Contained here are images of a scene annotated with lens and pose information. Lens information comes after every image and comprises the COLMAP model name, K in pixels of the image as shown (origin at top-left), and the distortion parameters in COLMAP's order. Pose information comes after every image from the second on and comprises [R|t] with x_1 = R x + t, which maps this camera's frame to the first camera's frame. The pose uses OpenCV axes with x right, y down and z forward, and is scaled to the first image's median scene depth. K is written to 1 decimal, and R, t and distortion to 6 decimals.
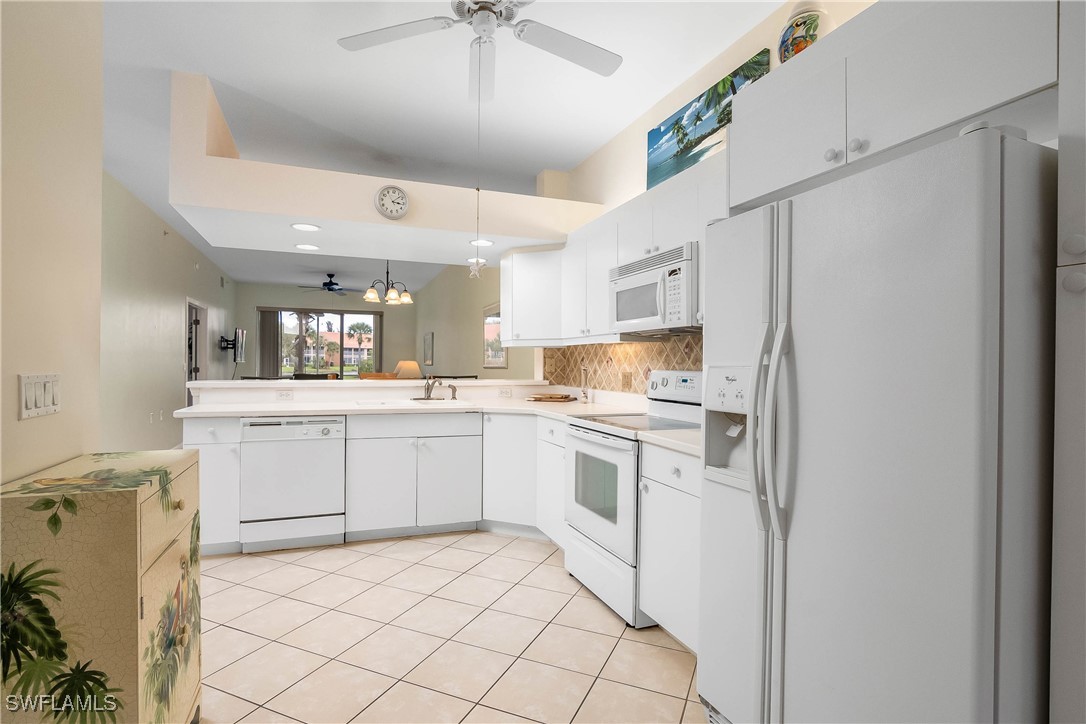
lens RADIAL K [[548.4, 0, 543.0], [0, 548.4, 362.0], [0, 0, 1]] dist [-0.000849, -0.000047]
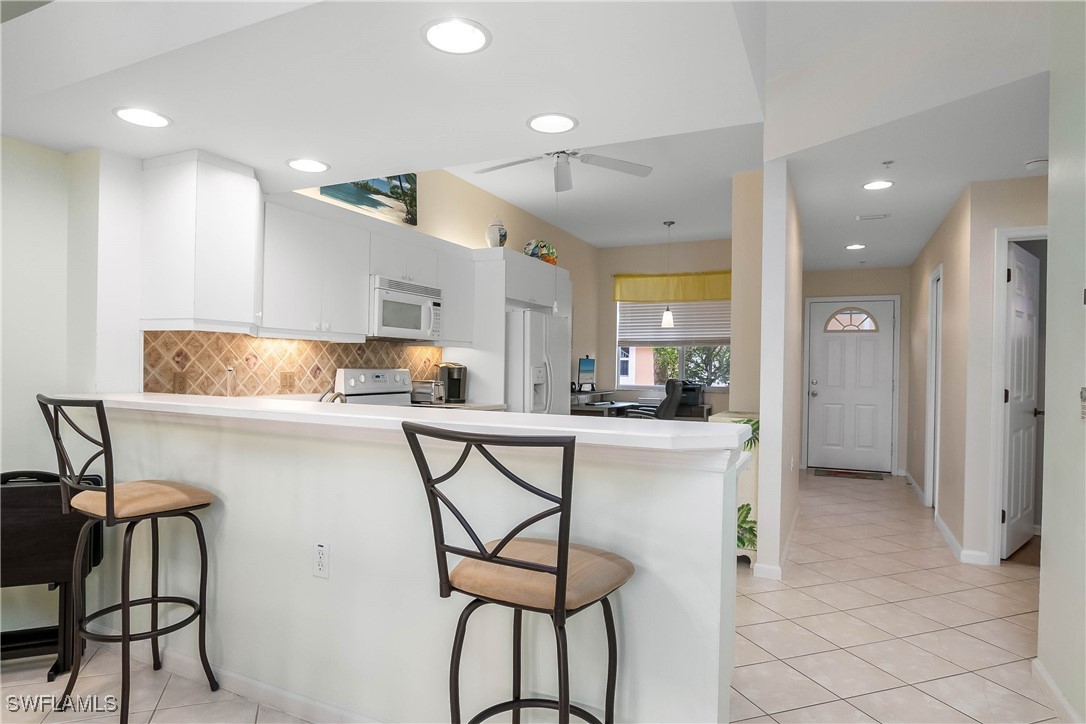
lens RADIAL K [[603.5, 0, 543.0], [0, 603.5, 362.0], [0, 0, 1]] dist [-0.000313, -0.000021]
pose [[-0.686447, -0.020237, 0.726898, -0.971013], [-0.029230, 0.999573, 0.000225, -0.010965], [-0.726592, -0.021092, -0.686746, 1.582094]]
